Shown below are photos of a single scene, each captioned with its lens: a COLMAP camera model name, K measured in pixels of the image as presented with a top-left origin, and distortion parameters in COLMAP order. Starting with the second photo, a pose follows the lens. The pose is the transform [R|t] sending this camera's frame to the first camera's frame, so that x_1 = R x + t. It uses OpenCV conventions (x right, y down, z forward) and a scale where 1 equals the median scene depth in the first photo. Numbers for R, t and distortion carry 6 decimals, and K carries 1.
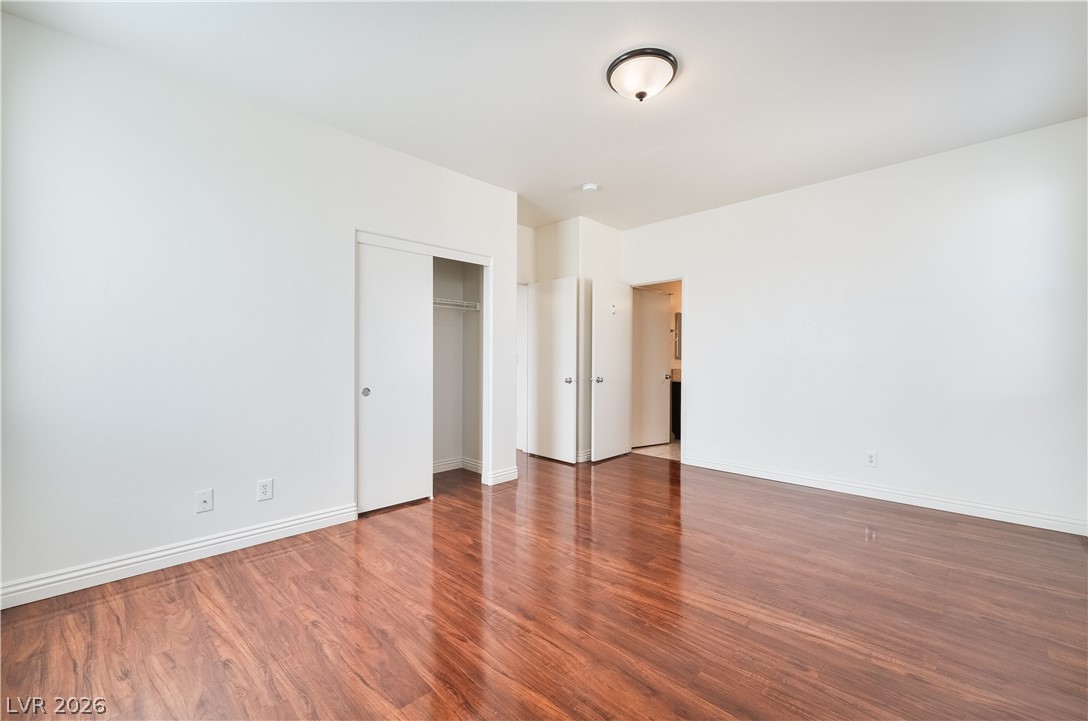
lens RADIAL K [[442.8, 0, 550.2], [0, 442.8, 365.2], [0, 0, 1]] dist [-0.002870, -0.000299]
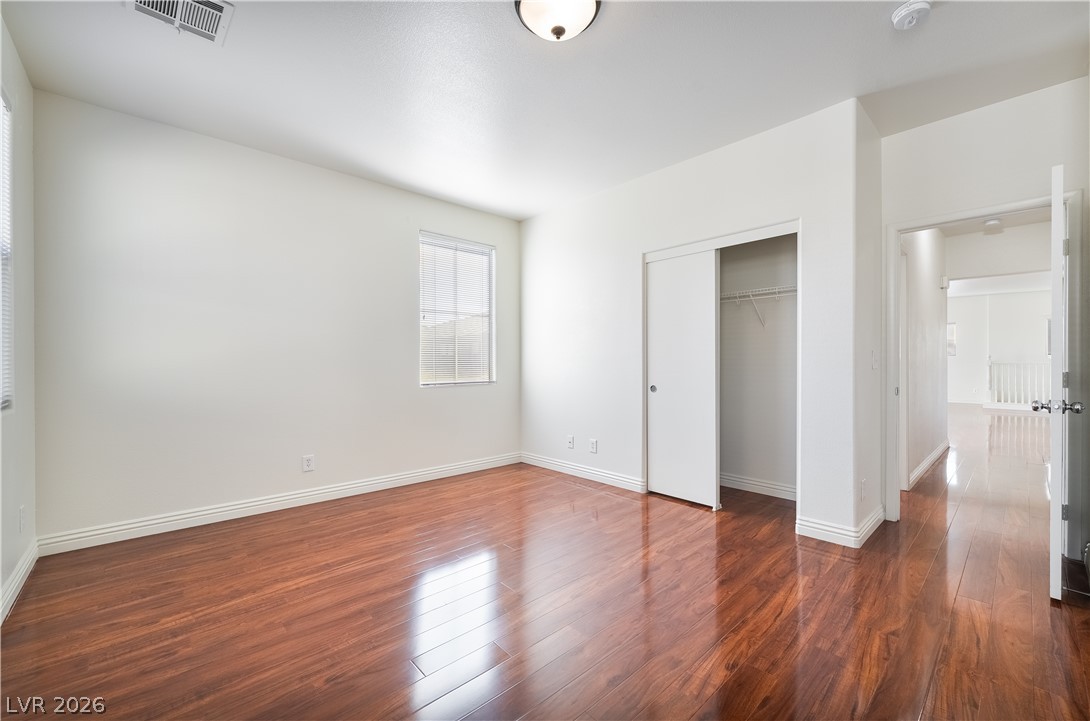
lens RADIAL K [[443.6, 0, 535.5], [0, 443.6, 358.6], [0, 0, 1]] dist [-0.002870, -0.000299]
pose [[-0.066192, -0.009711, -0.997760, 0.906450], [-0.012196, 0.999886, -0.008923, -0.004061], [0.997732, 0.011578, -0.066303, 0.902080]]
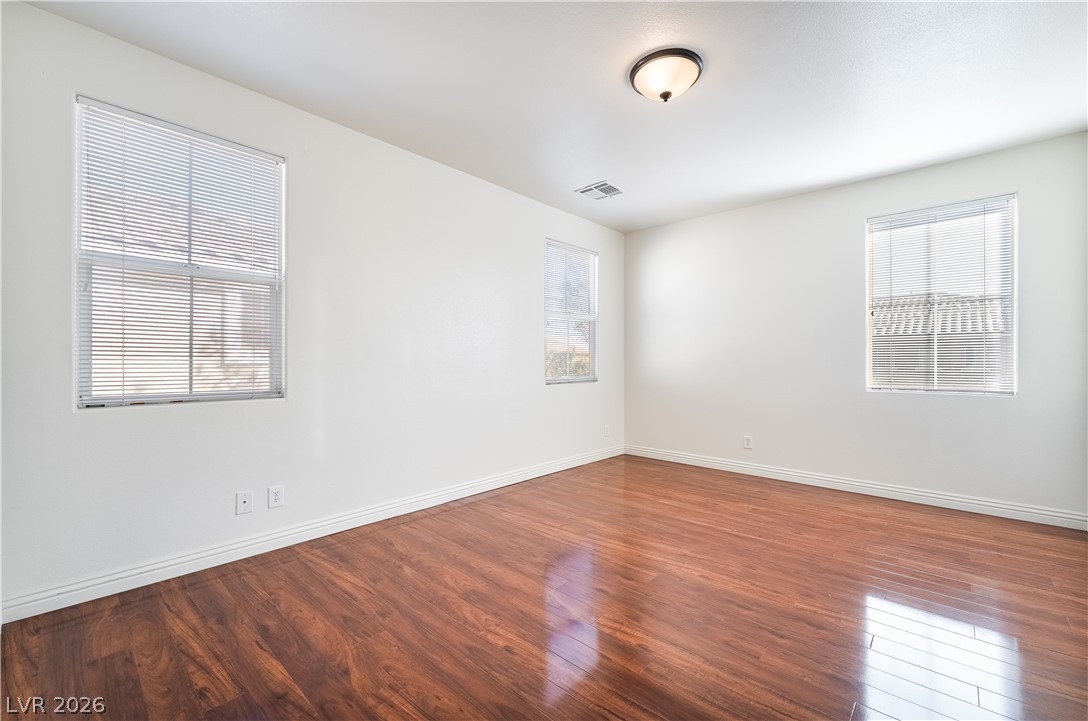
lens RADIAL K [[442.8, 0, 547.9], [0, 442.8, 359.0], [0, 0, 1]] dist [-0.002870, -0.000299]
pose [[-0.999535, -0.004401, -0.030162, 0.445573], [-0.004629, 0.999961, 0.007475, -0.018990], [0.030128, 0.007611, -0.999517, 1.771414]]
